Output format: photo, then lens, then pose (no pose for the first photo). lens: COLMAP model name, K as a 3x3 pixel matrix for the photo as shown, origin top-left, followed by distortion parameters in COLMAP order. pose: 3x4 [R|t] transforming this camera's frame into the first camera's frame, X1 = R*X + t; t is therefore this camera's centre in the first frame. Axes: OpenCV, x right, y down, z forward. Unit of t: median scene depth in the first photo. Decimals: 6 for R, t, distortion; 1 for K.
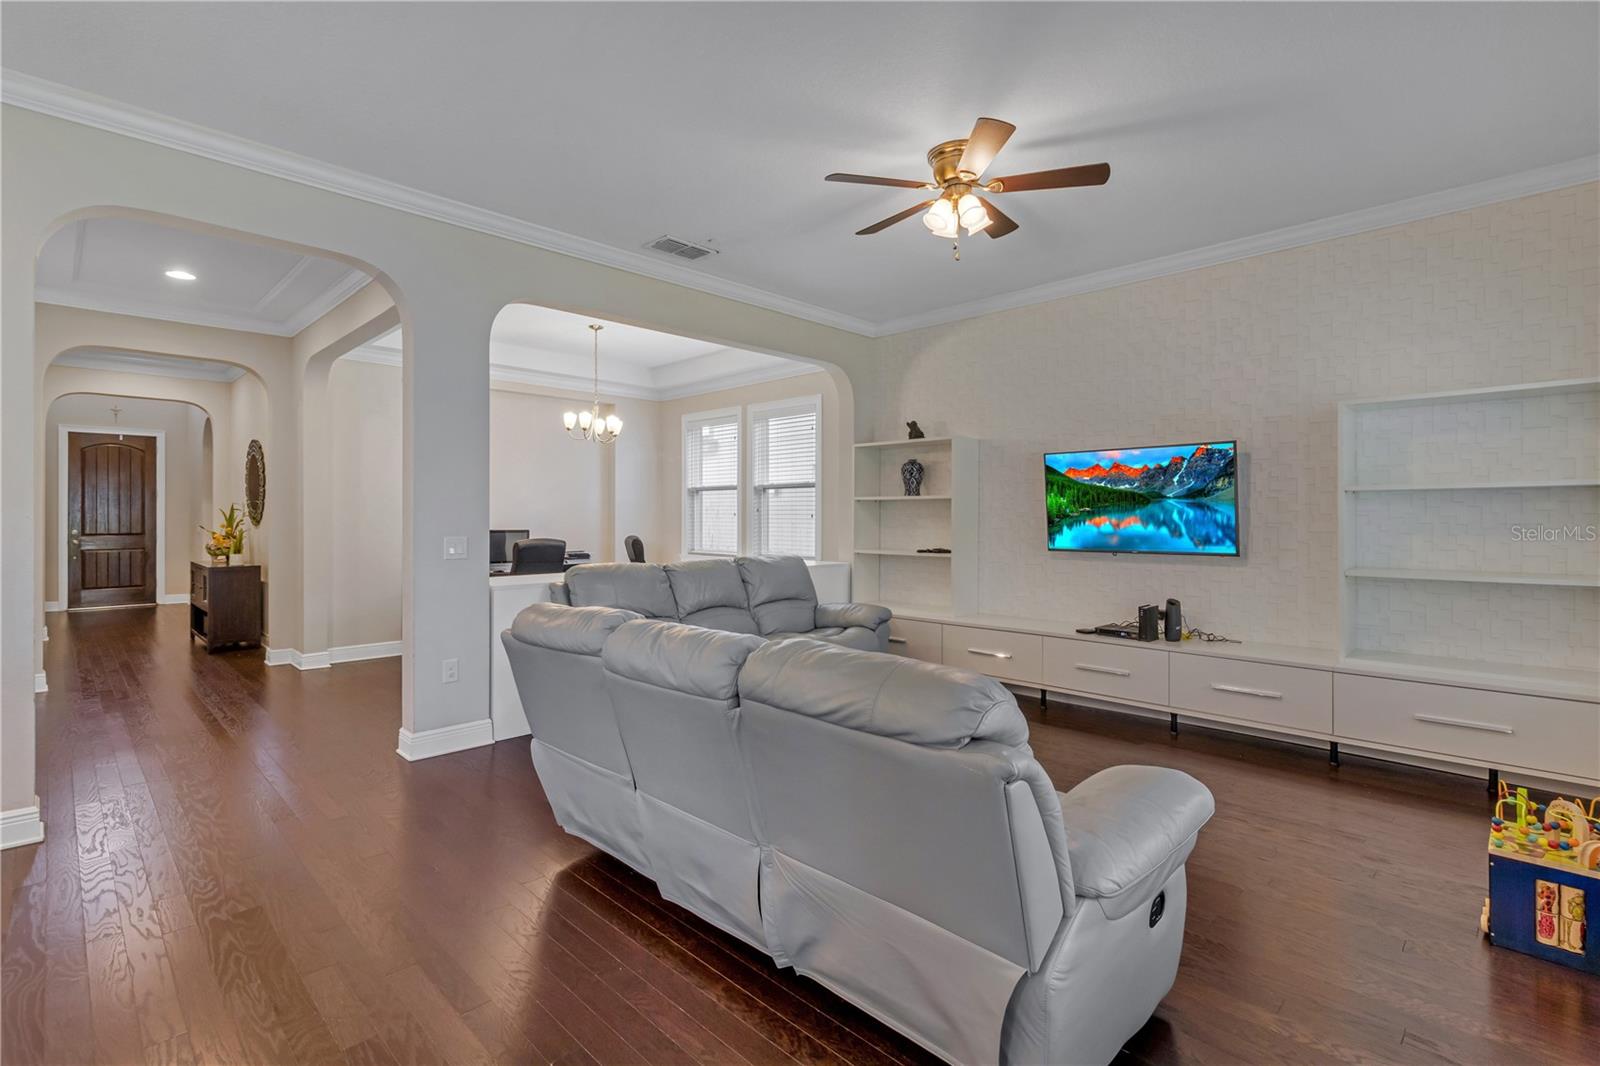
lens RADIAL K [[738.6, 0, 807.8], [0, 738.6, 517.6], [0, 0, 1]] dist [0.001601, 0.002254]
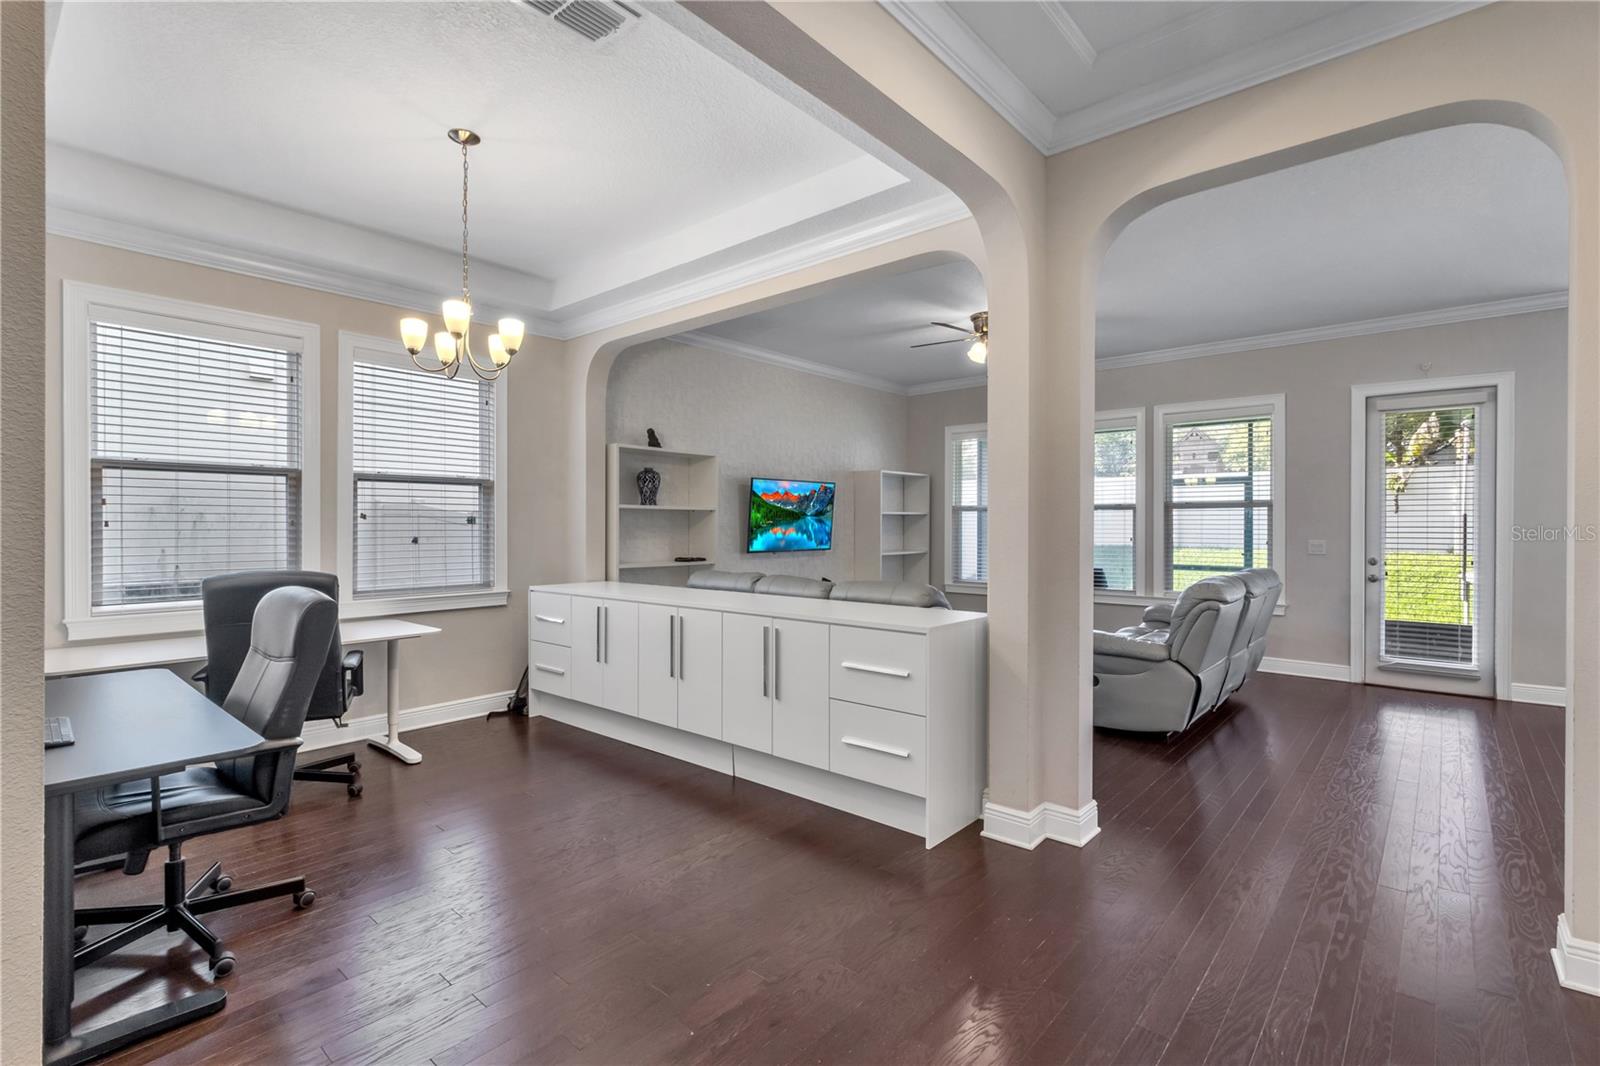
lens RADIAL K [[738.6, 0, 795.7], [0, 738.6, 529.9], [0, 0, 1]] dist [0.001601, 0.002254]
pose [[-0.053677, -0.004587, 0.998548, -1.073277], [-0.007232, 0.999965, 0.004205, -0.002421], [-0.998532, -0.006996, -0.053708, 1.088998]]
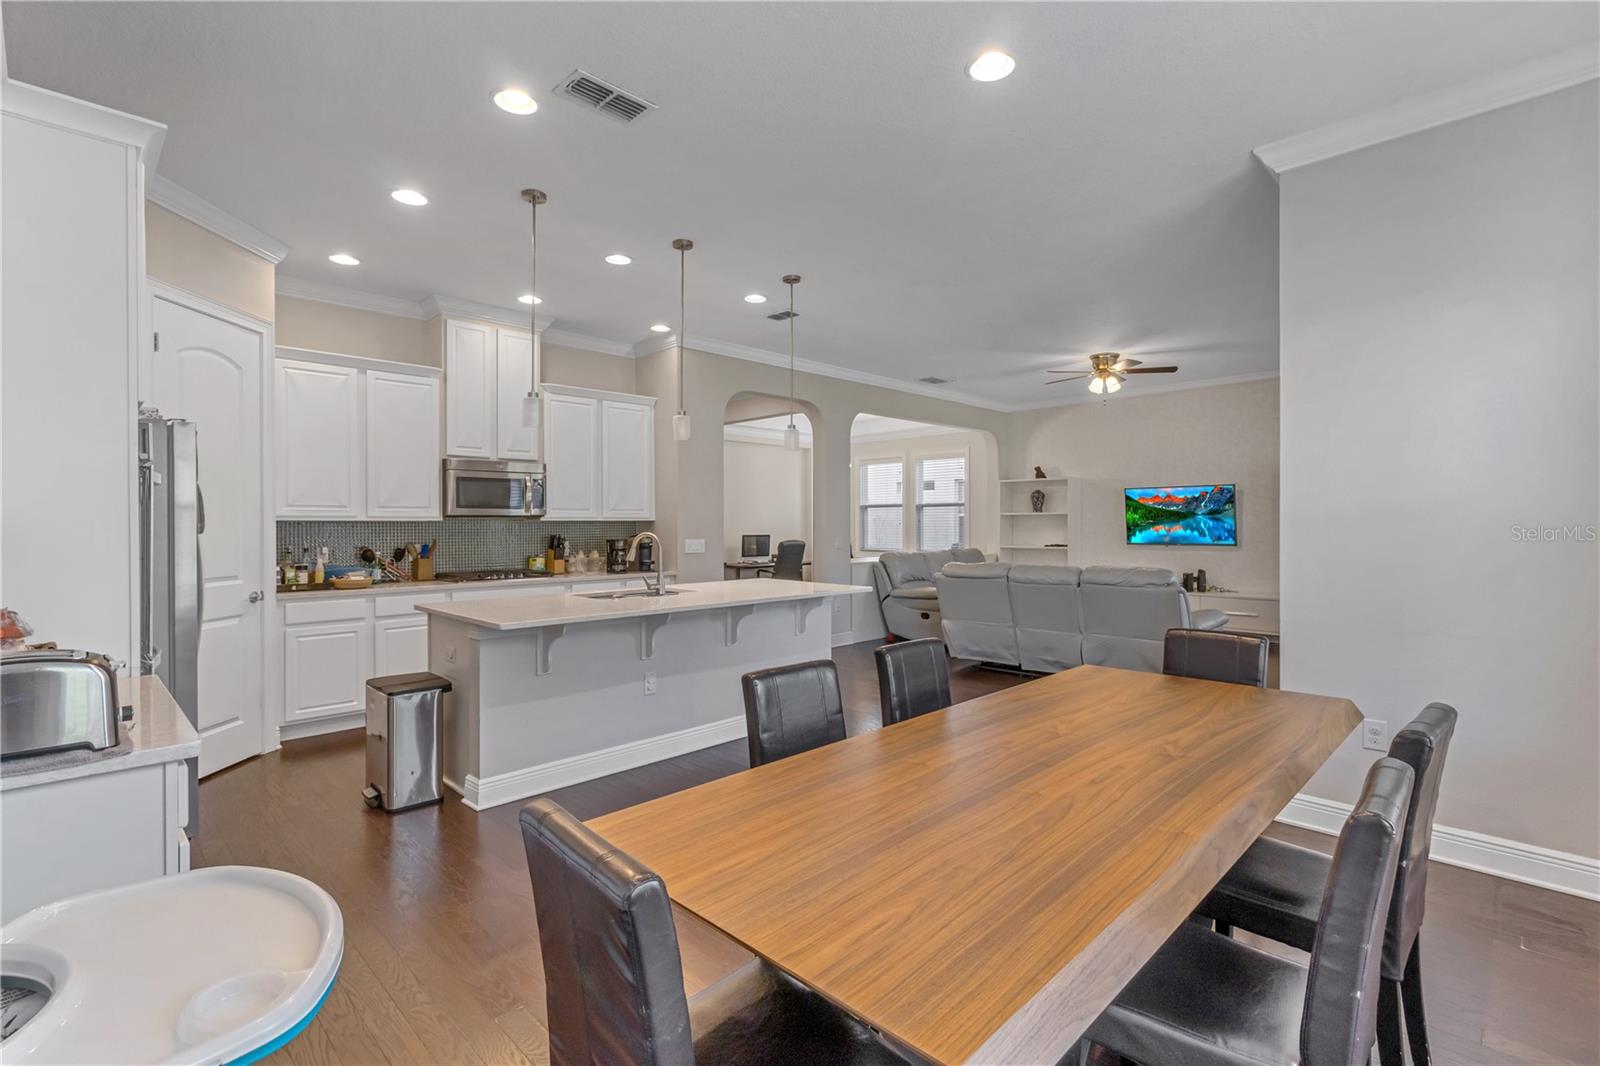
lens RADIAL K [[738.6, 0, 823.9], [0, 738.6, 532.7], [0, 0, 1]] dist [0.001601, 0.002254]
pose [[0.999905, -0.005749, 0.012538, -0.441573], [0.005600, 0.999913, 0.011914, -0.009445], [-0.012605, -0.011843, 0.999850, -0.780236]]
